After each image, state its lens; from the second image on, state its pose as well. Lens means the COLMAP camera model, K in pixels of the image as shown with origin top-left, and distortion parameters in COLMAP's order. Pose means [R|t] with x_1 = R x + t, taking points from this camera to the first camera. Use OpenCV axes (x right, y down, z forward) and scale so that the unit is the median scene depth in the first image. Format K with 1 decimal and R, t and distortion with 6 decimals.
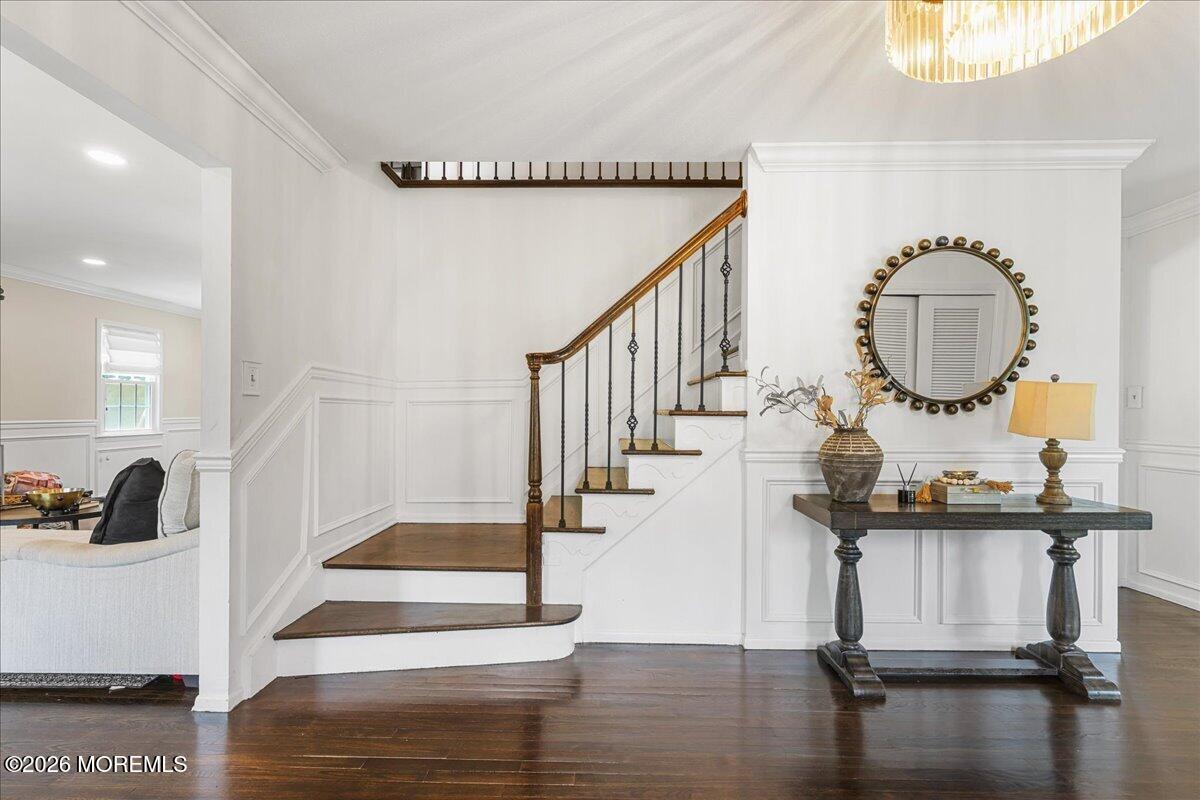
lens RADIAL K [[538.3, 0, 599.0], [0, 538.3, 408.4], [0, 0, 1]] dist [-0.024024, 0.013374]
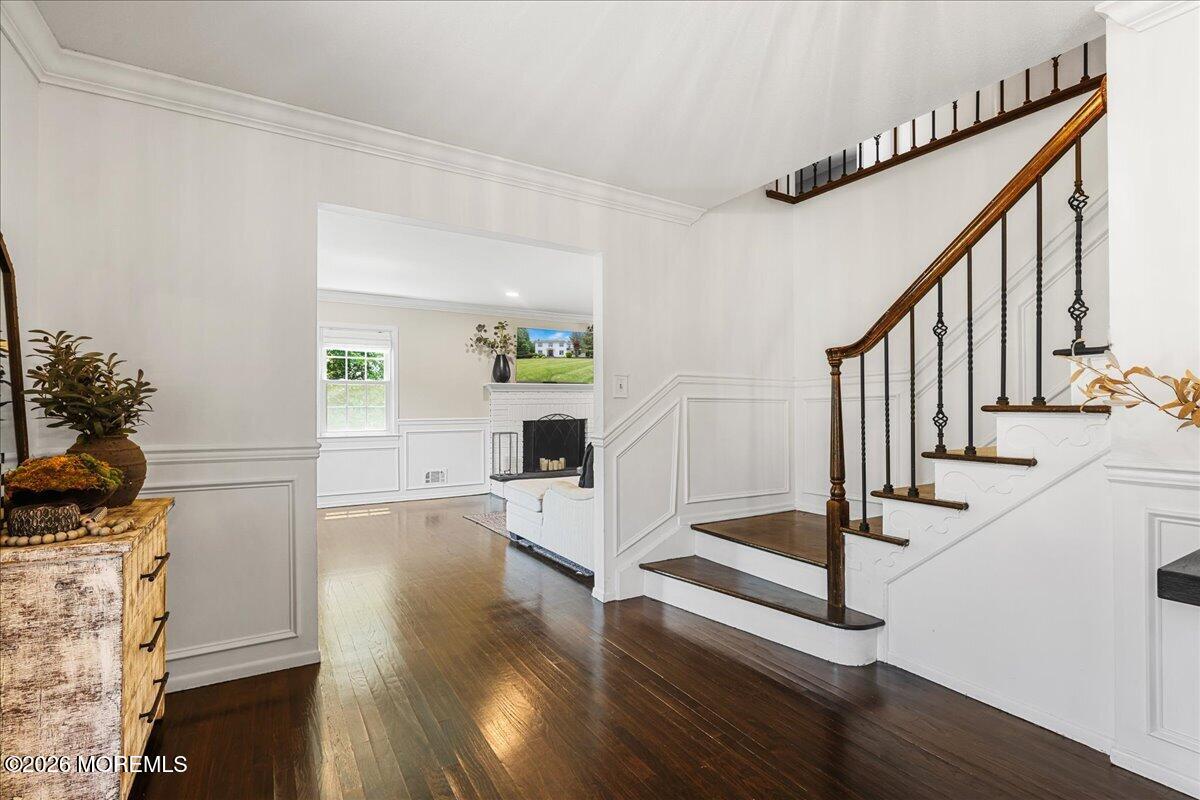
lens RADIAL K [[553.7, 0, 600.0], [0, 553.7, 400.0], [0, 0, 1]] dist [-0.001893, 0.000237]
pose [[0.537702, -0.015394, -0.842994, 0.504385], [0.012145, 0.999871, -0.010512, -0.002544], [0.843047, -0.004585, 0.537820, 0.094908]]
